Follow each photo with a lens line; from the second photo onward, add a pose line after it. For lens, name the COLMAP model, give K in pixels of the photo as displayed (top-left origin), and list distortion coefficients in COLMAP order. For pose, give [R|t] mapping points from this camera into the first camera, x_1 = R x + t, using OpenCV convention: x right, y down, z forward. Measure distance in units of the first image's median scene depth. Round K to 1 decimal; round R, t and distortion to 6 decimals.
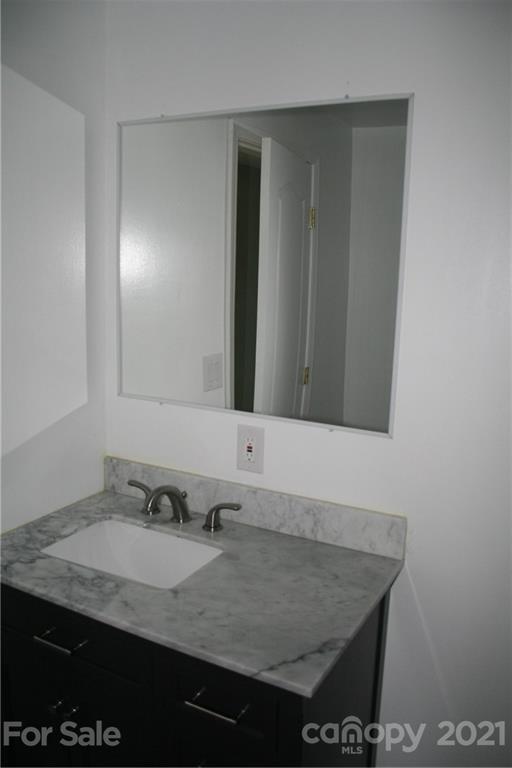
lens RADIAL K [[636.1, 0, 256.0], [0, 636.1, 384.0], [0, 0, 1]] dist [-0.155125, 0.122711]
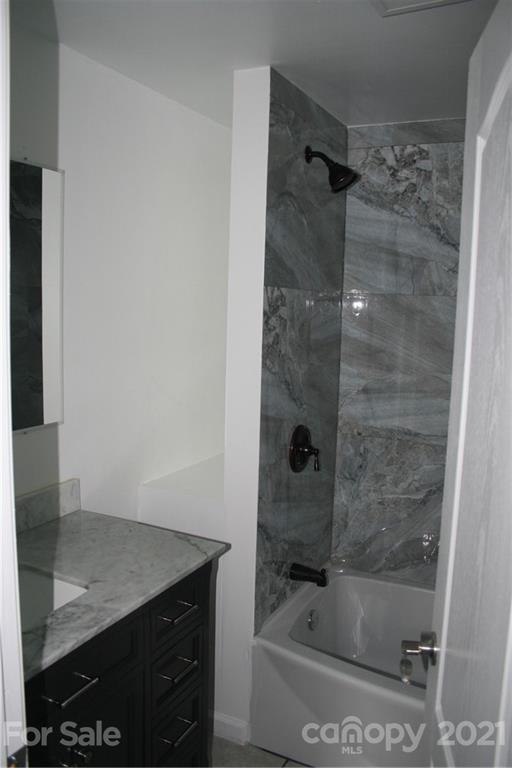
lens RADIAL K [[636.1, 0, 256.0], [0, 636.1, 384.0], [0, 0, 1]] dist [-0.155125, 0.122711]
pose [[-0.022794, -0.156880, 0.987355, -1.202142], [0.154140, 0.975251, 0.158515, -0.157432], [-0.987786, 0.155804, 0.001952, 0.641525]]
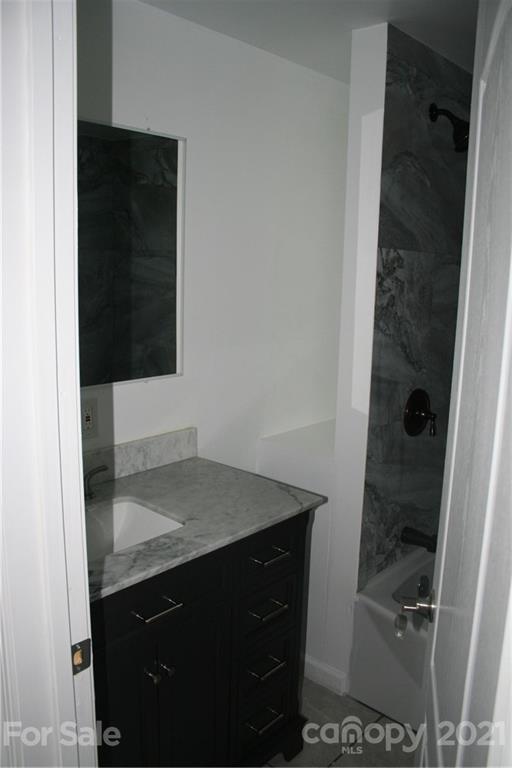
lens RADIAL K [[636.1, 0, 256.0], [0, 636.1, 384.0], [0, 0, 1]] dist [-0.155125, 0.122711]
pose [[0.240160, -0.202967, 0.949277, -1.237871], [0.158204, 0.973007, 0.168016, -0.123376], [-0.957755, 0.109829, 0.265788, 0.504617]]
